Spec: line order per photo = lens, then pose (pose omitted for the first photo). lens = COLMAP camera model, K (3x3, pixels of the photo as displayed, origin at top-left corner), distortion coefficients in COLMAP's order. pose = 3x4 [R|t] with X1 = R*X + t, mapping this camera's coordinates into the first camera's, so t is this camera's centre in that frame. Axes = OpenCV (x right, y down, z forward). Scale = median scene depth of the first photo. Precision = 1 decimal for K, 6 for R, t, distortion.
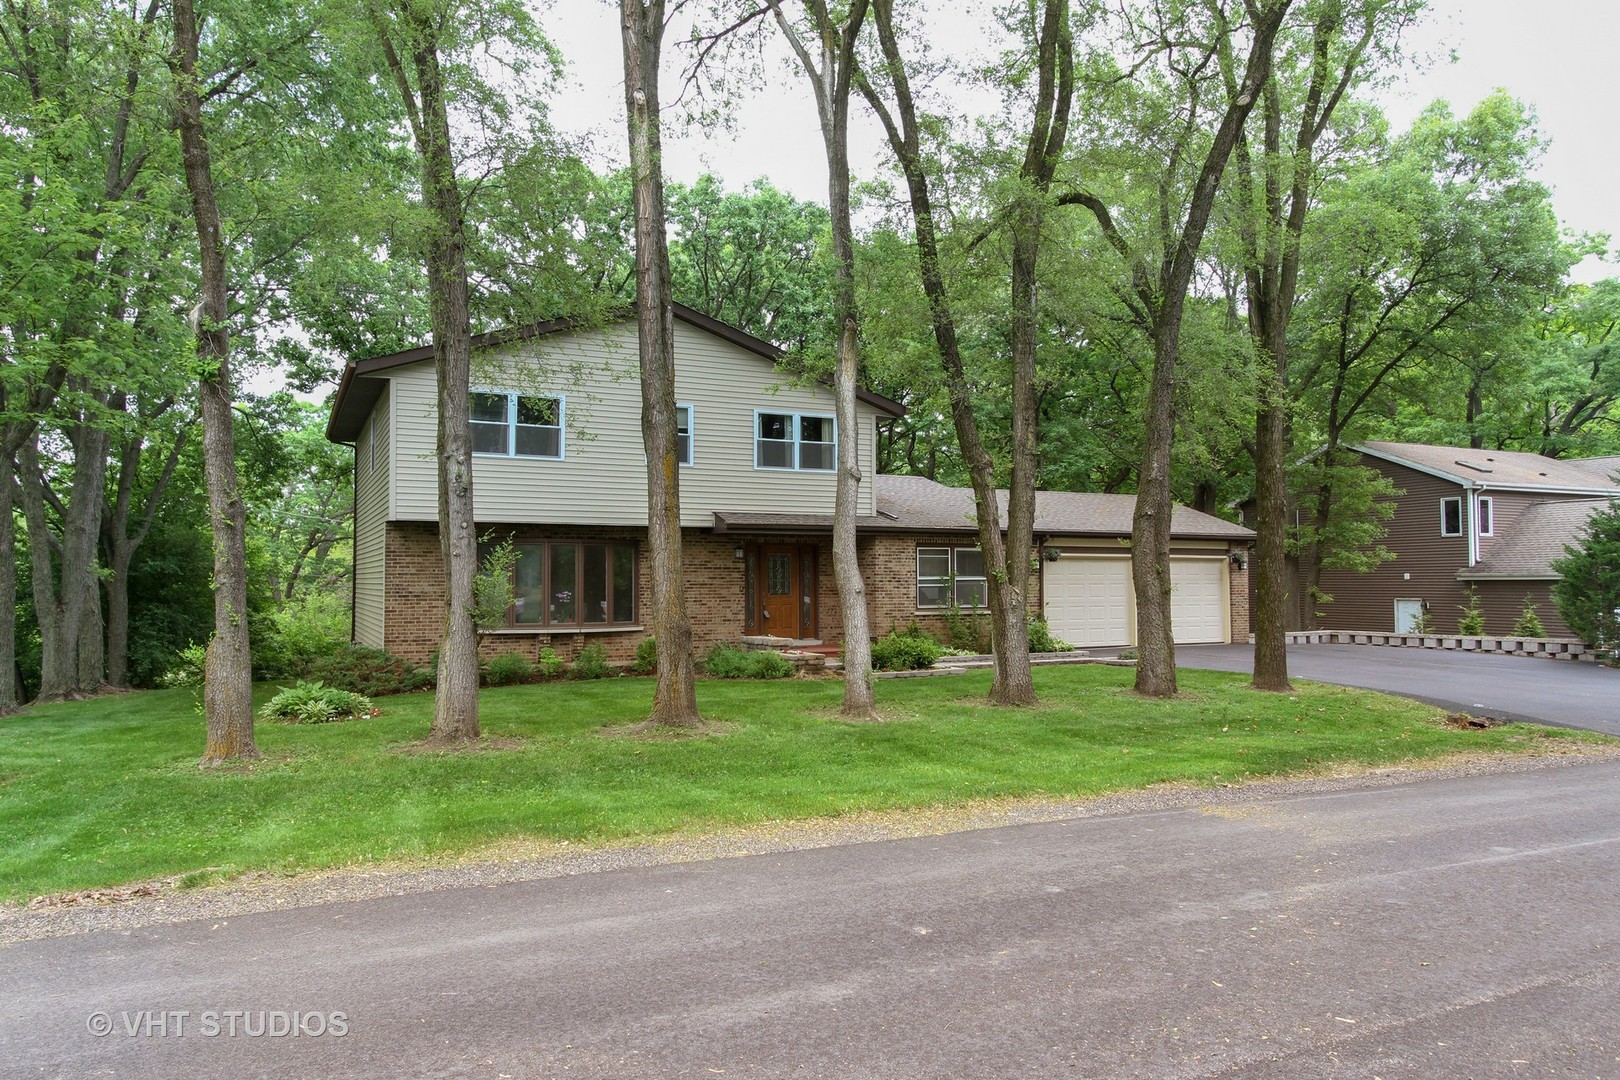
lens RADIAL K [[1113.9, 0, 809.4], [0, 1113.9, 542.6], [0, 0, 1]] dist [0.001820, 0.001253]
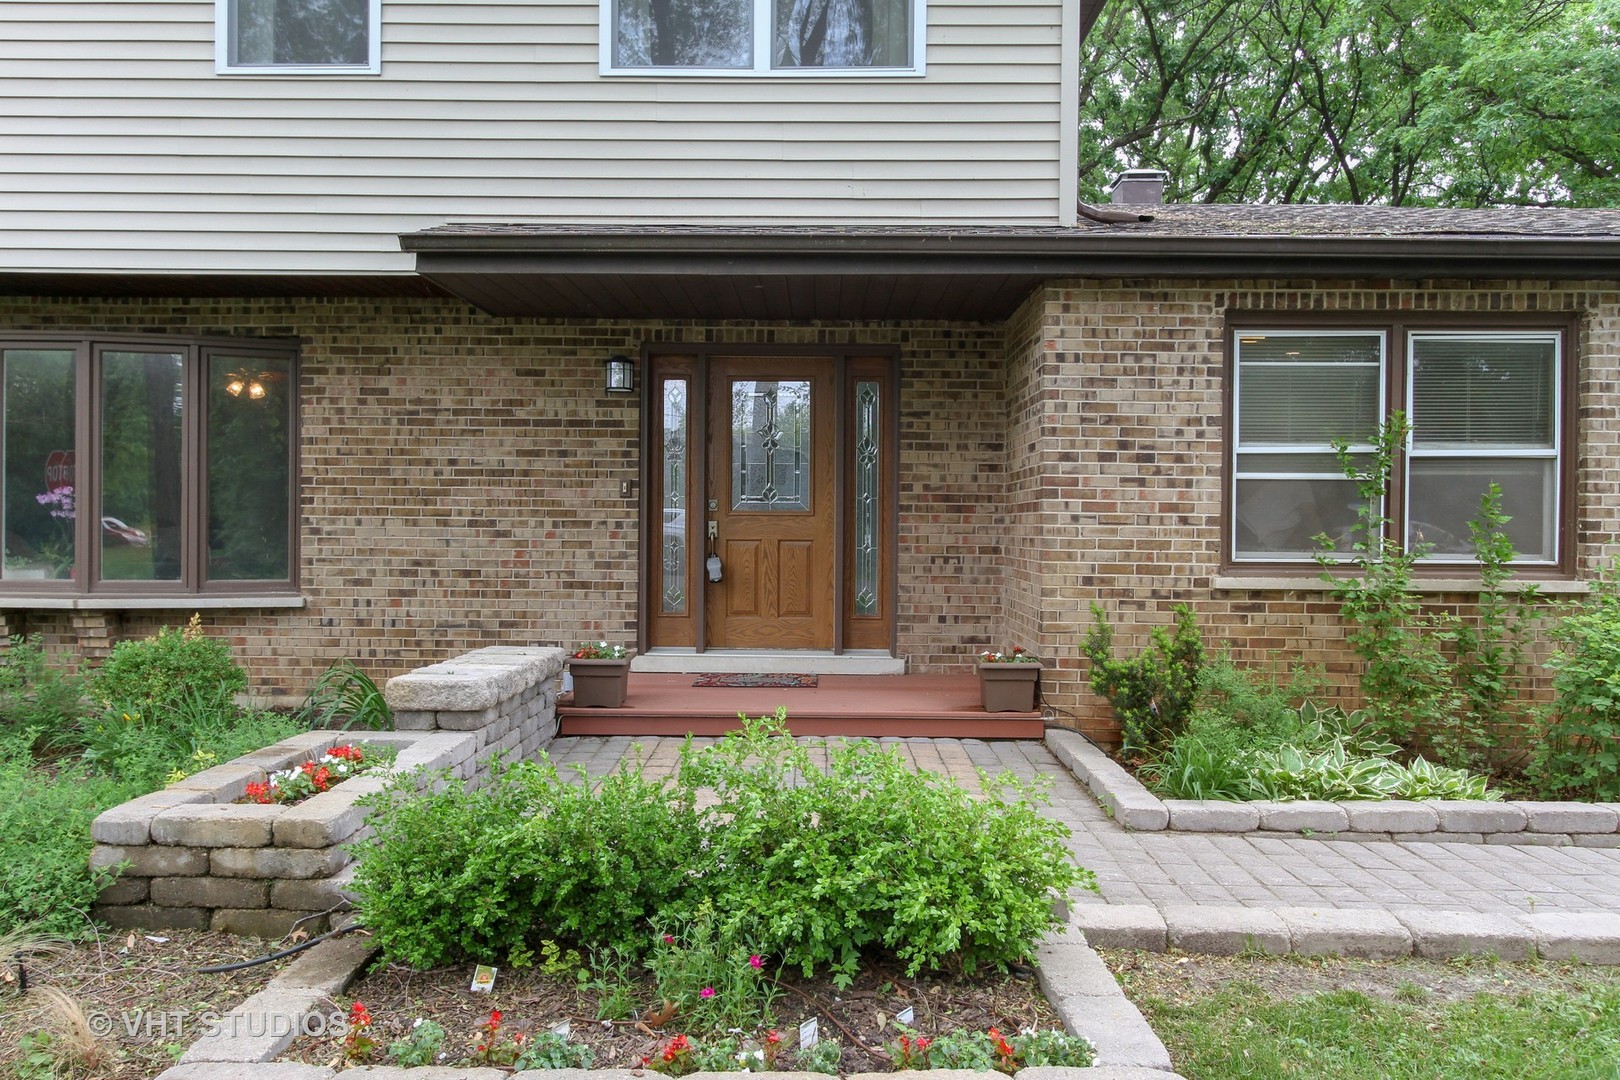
lens RADIAL K [[1113.9, 0, 807.9], [0, 1113.9, 533.8], [0, 0, 1]] dist [0.001820, 0.001253]
pose [[0.888903, 0.013506, -0.457895, 0.130359], [0.004062, 0.999294, 0.037360, 0.042614], [0.458076, -0.035070, 0.888221, 0.734326]]
